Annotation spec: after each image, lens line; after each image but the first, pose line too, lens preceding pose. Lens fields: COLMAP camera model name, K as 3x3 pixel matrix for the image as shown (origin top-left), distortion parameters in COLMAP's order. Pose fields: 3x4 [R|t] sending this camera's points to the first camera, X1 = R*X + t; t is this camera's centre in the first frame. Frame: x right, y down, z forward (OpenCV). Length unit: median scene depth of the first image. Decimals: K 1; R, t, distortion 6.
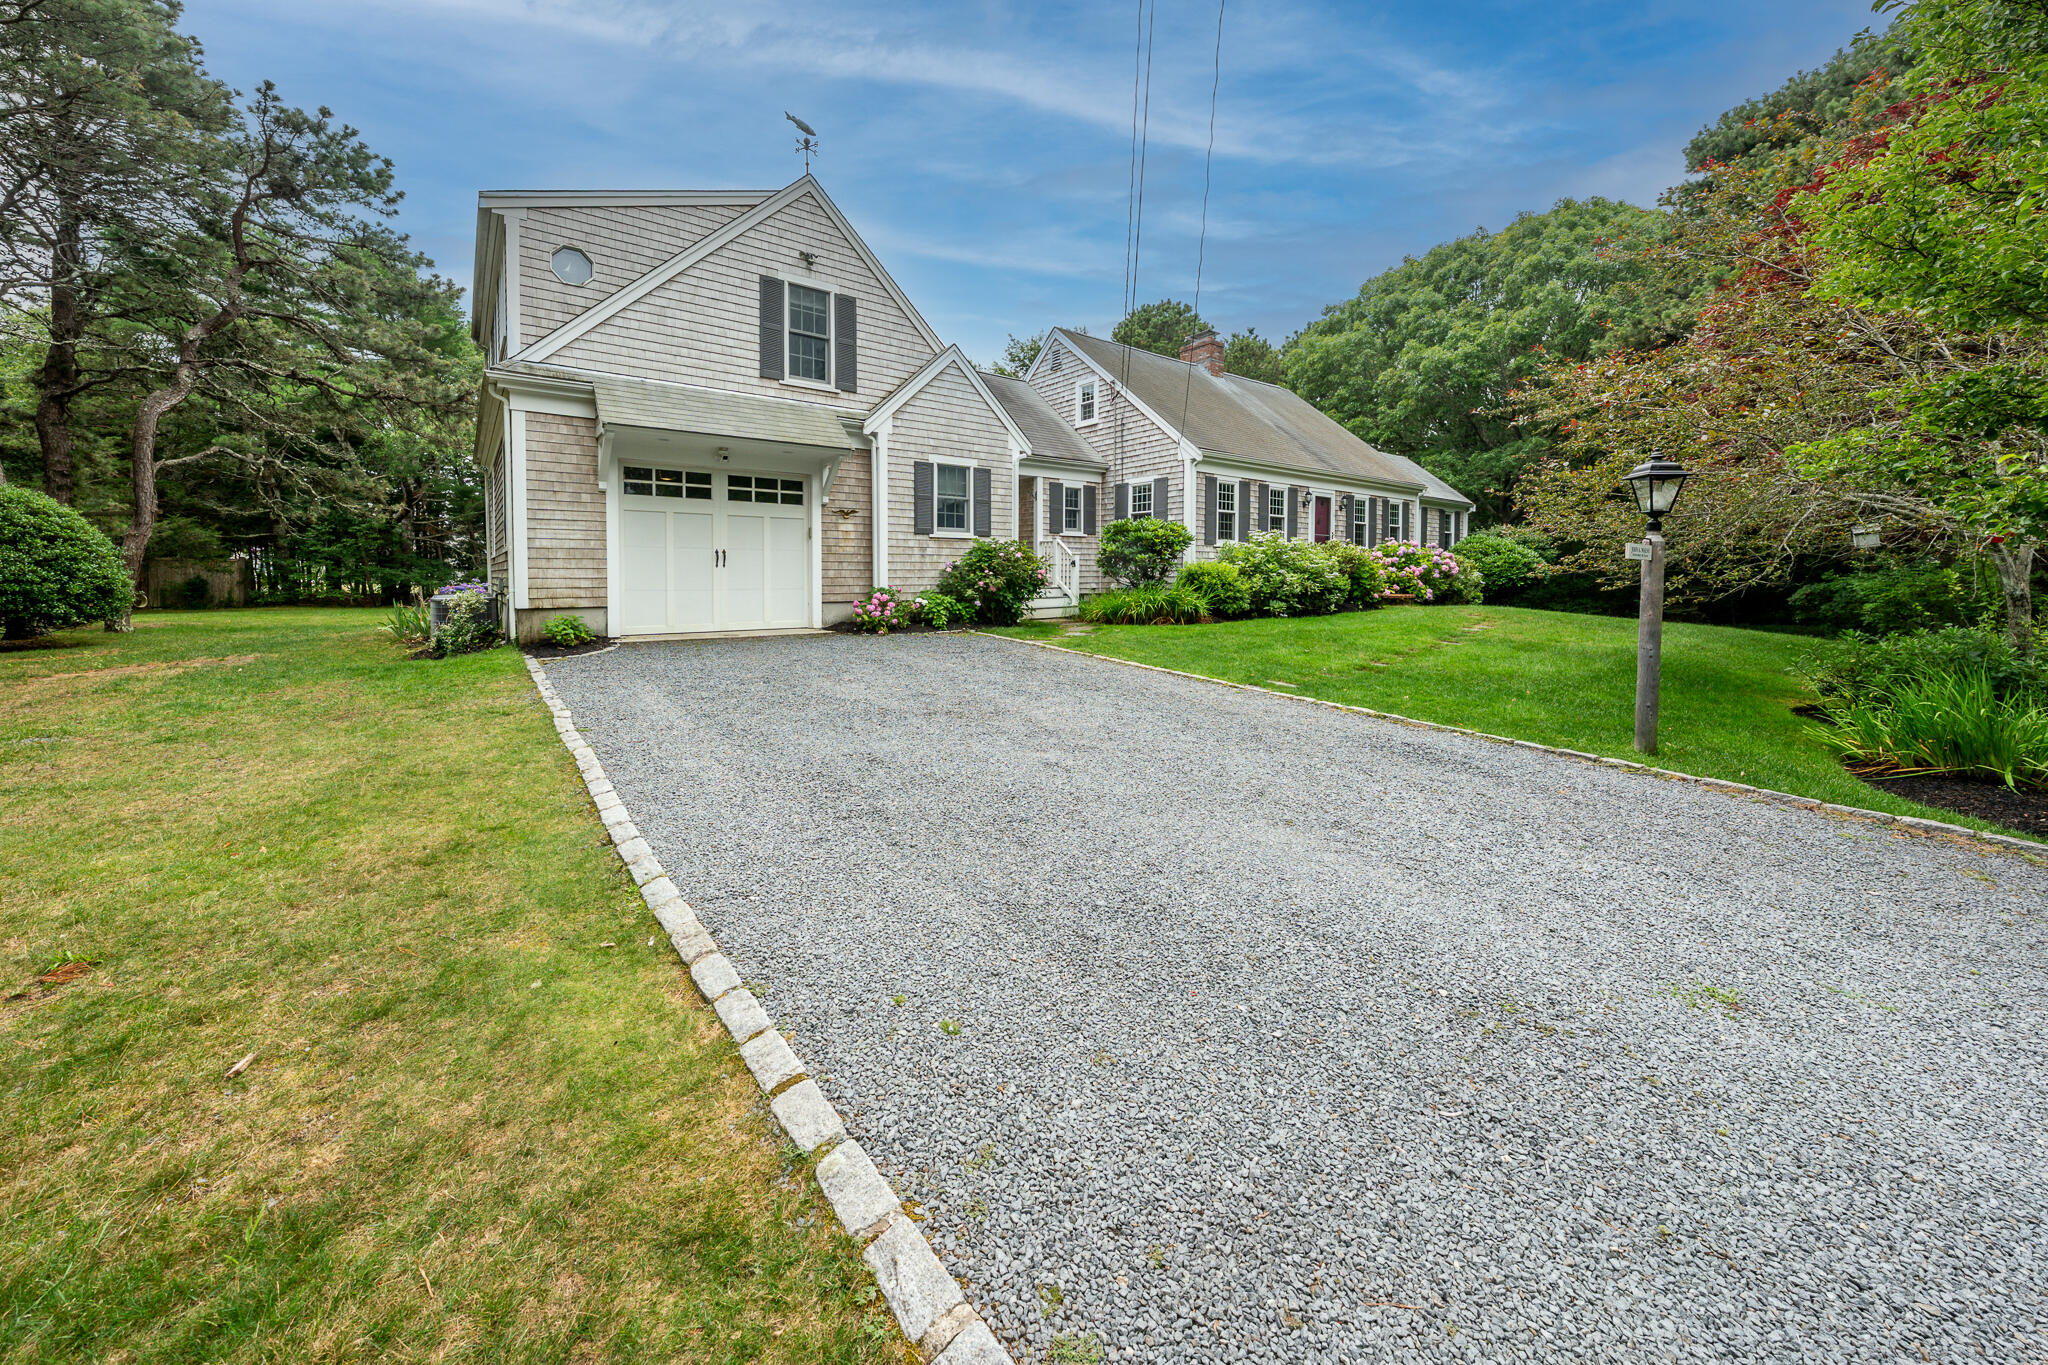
lens RADIAL K [[705.2, 0, 1000.1], [0, 705.2, 595.5], [0, 0, 1]] dist [-0.000865, 0.000586]
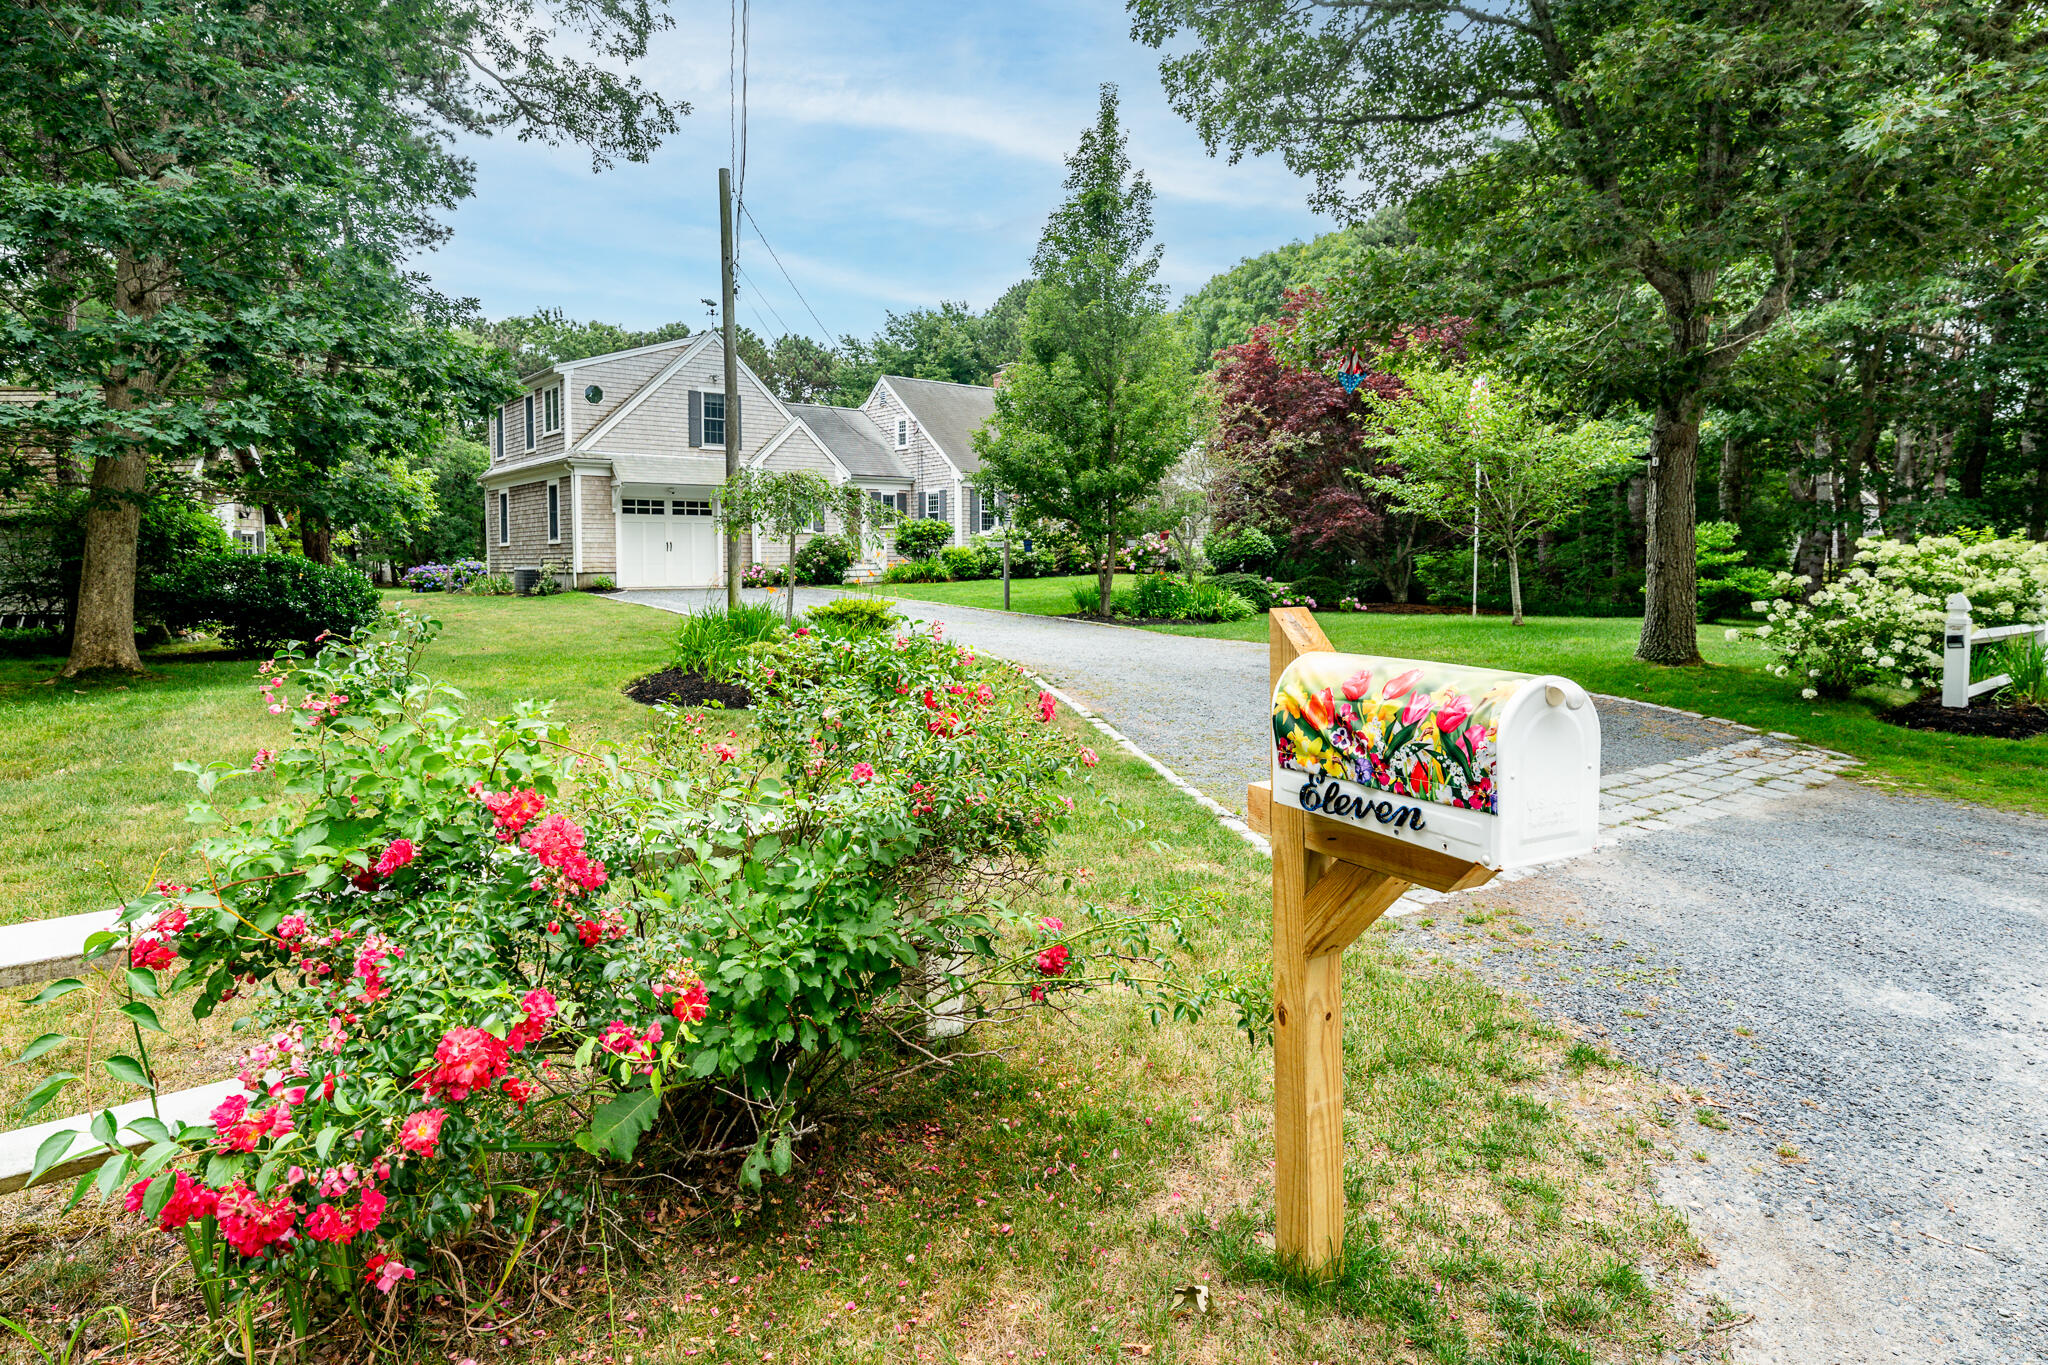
lens RADIAL K [[1177.2, 0, 949.5], [0, 1177.2, 606.5], [0, 0, 1]] dist [0.004702, -0.000040]
pose [[0.999944, -0.007672, -0.007229, 0.302880], [0.007742, 0.999923, 0.009683, 0.067626], [0.007154, -0.009738, 0.999927, -1.768722]]
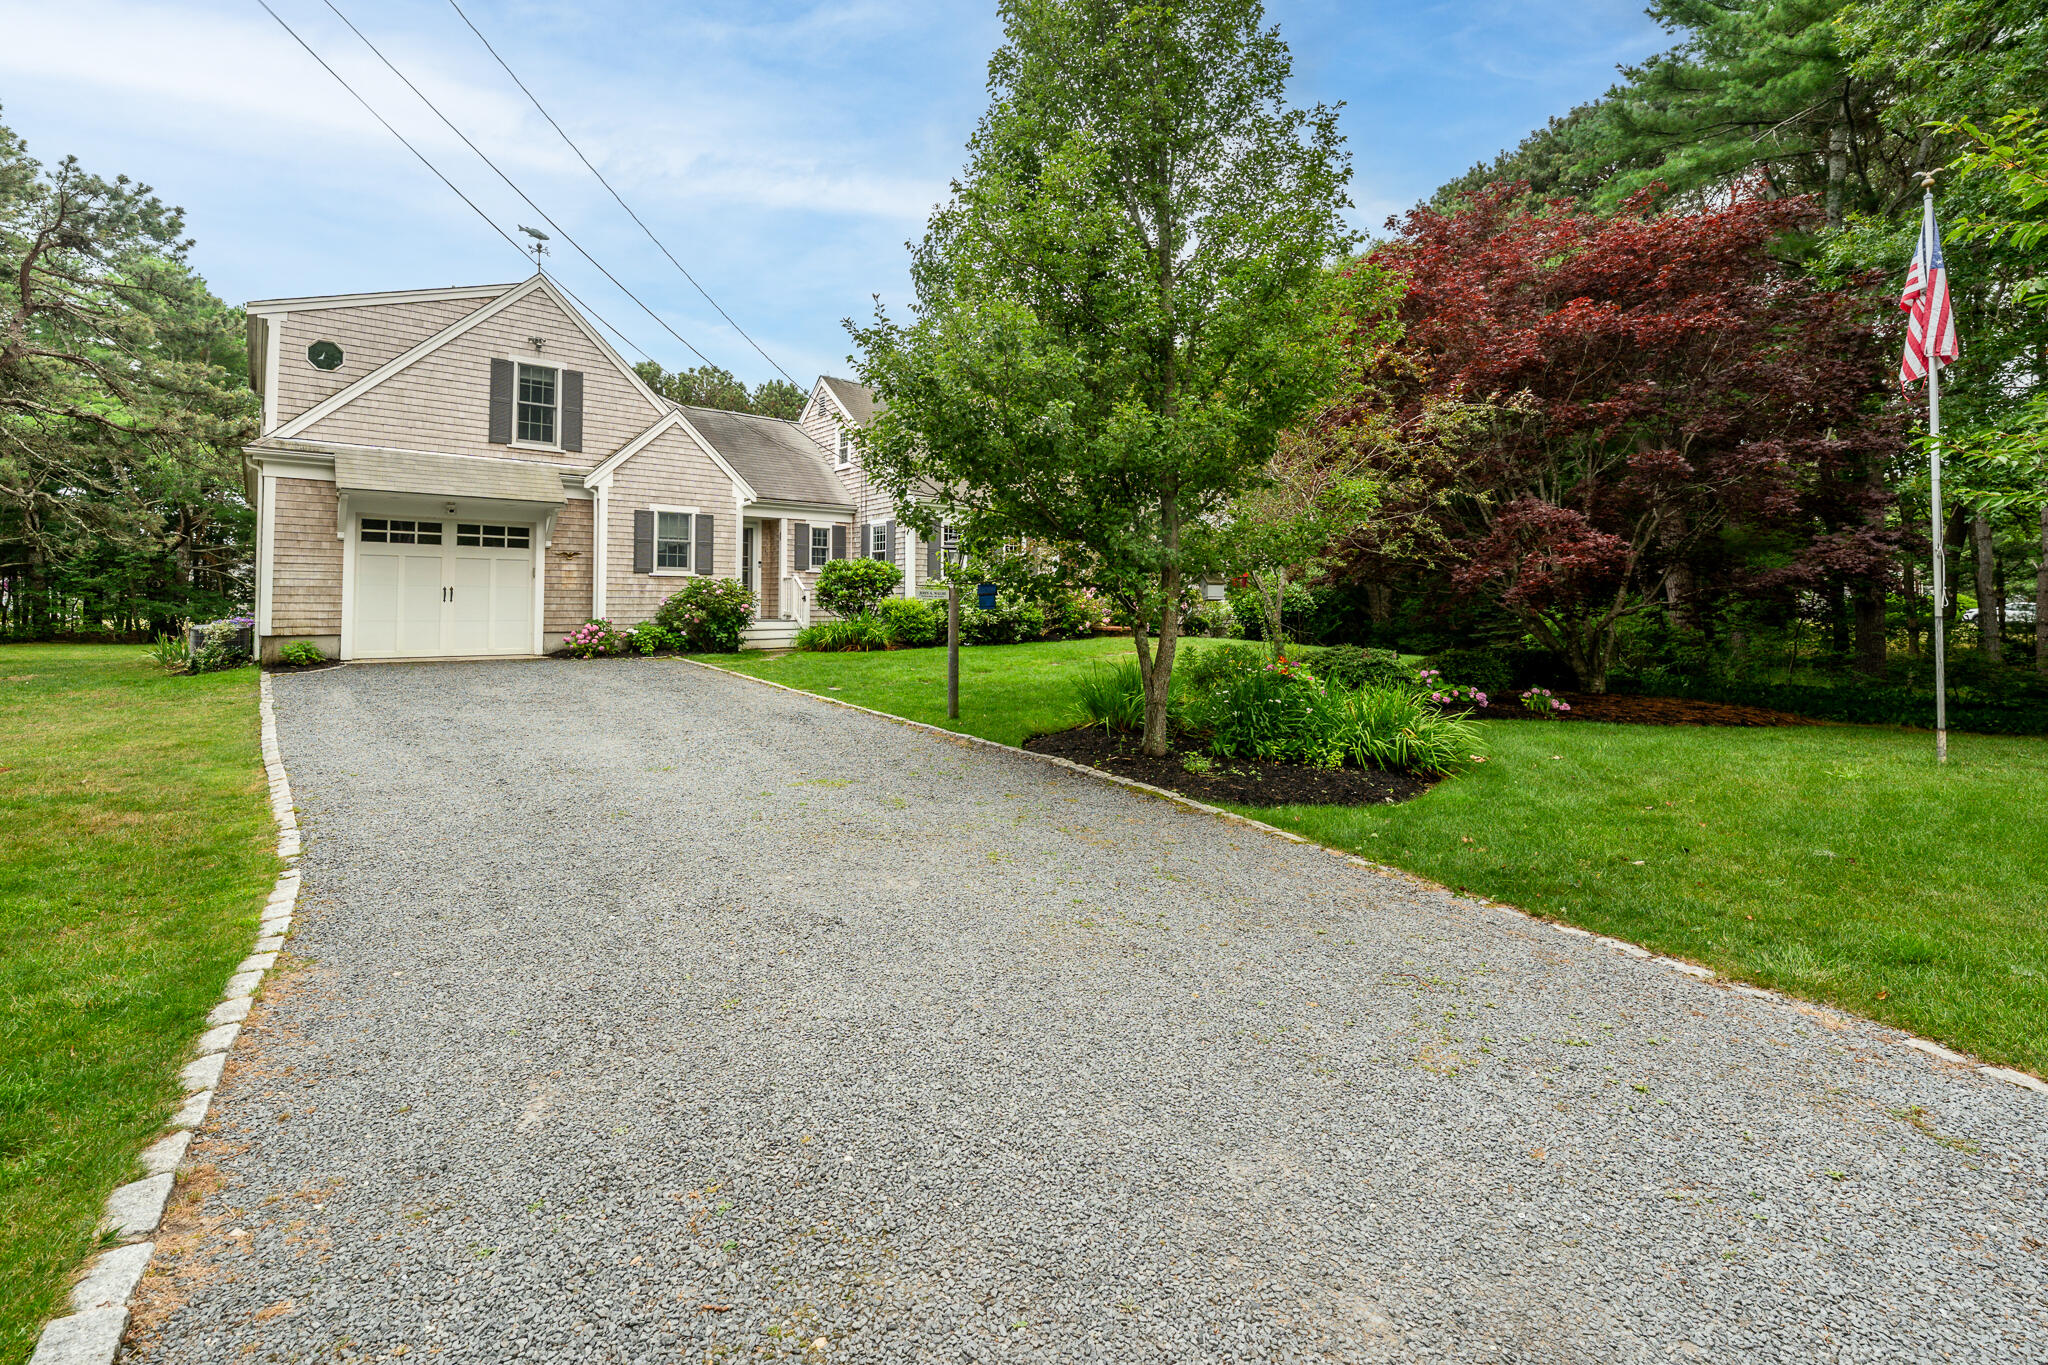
lens RADIAL K [[895.0, 0, 1008.1], [0, 895.0, 577.8], [0, 0, 1]] dist [-0.001184, -0.000546]
pose [[0.999038, 0.001471, 0.043832, 0.409375], [0.001357, 0.997922, -0.064414, 0.015004], [-0.043836, 0.064412, 0.996960, -0.461471]]
